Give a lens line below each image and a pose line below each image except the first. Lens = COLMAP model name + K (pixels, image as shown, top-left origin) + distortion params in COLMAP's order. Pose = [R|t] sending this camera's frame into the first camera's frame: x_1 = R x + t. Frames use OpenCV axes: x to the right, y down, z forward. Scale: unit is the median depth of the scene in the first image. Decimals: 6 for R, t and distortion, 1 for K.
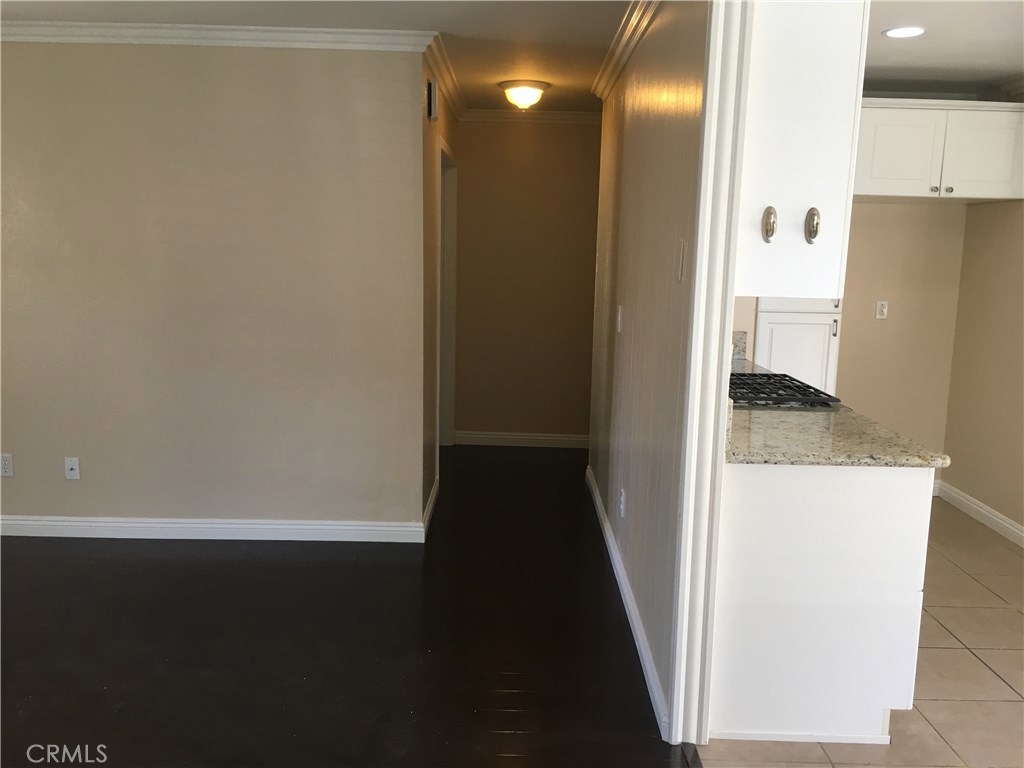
lens RADIAL K [[881.4, 0, 514.0], [0, 881.4, 378.6], [0, 0, 1]] dist [0.074709, -0.104760]
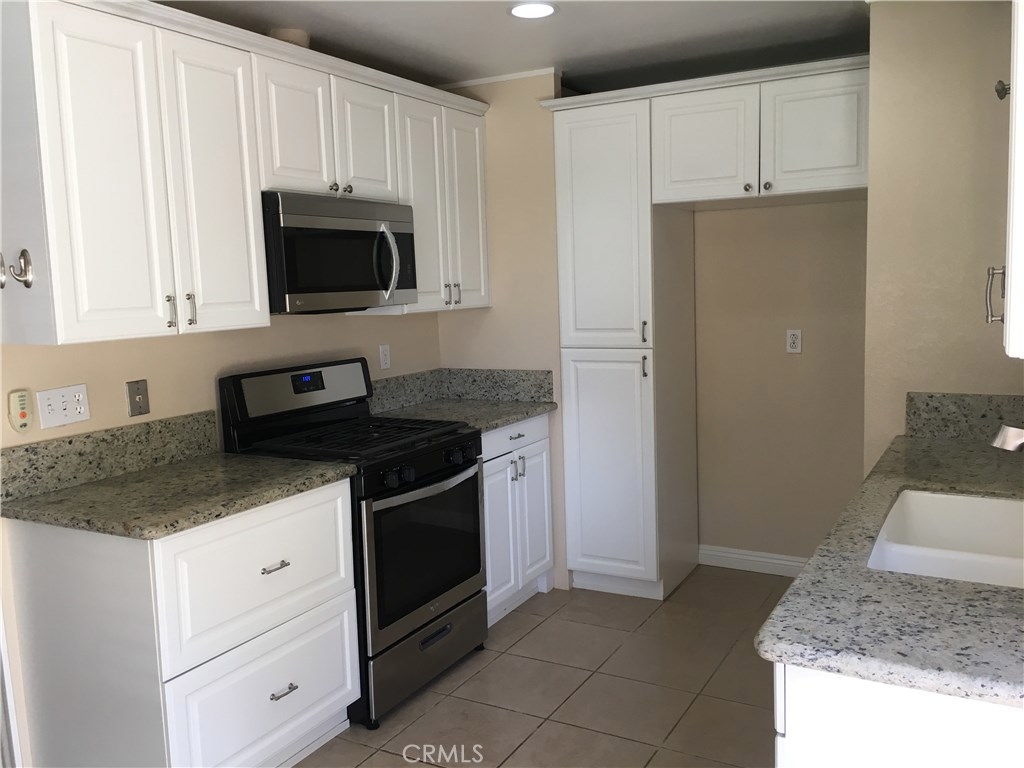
lens RADIAL K [[881.4, 0, 516.8], [0, 881.4, 381.4], [0, 0, 1]] dist [0.074709, -0.104760]
pose [[0.872750, 0.005034, -0.488142, 0.665533], [-0.019368, 0.999517, -0.024321, -0.021127], [0.487783, 0.030680, 0.872425, 0.232627]]
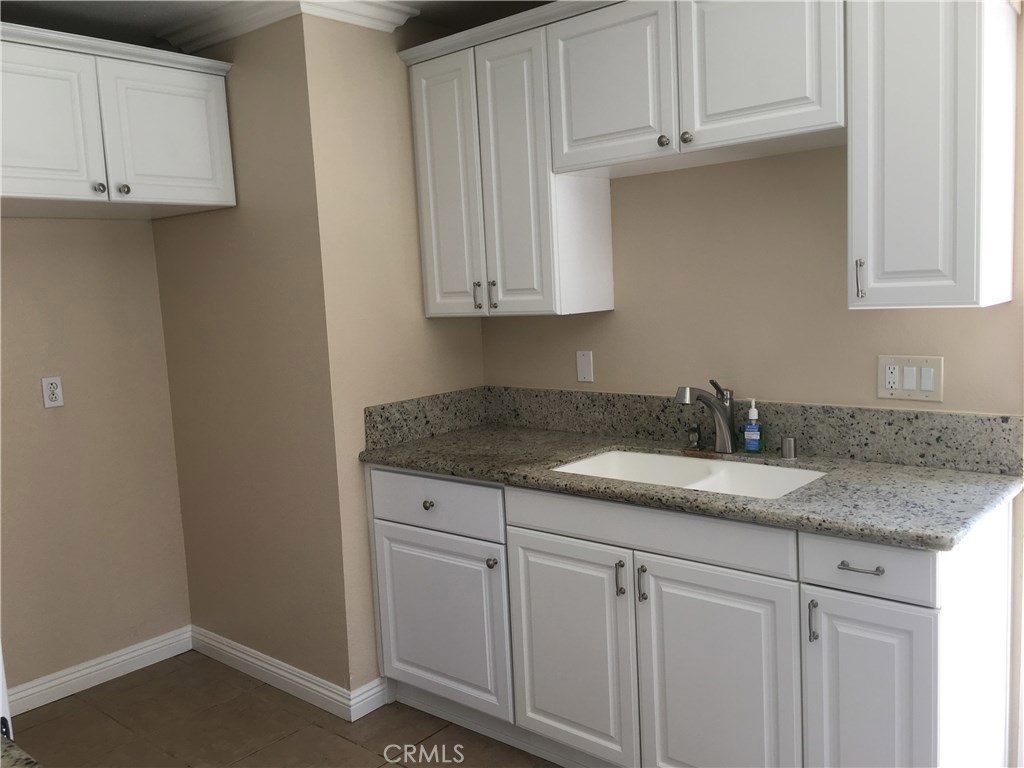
lens RADIAL K [[881.4, 0, 504.5], [0, 881.4, 379.7], [0, 0, 1]] dist [0.074709, -0.104760]
pose [[0.656844, -0.140475, 0.740826, 0.188645], [0.178141, 0.983590, 0.028561, -0.054764], [-0.732681, 0.113211, 0.671089, 0.413942]]
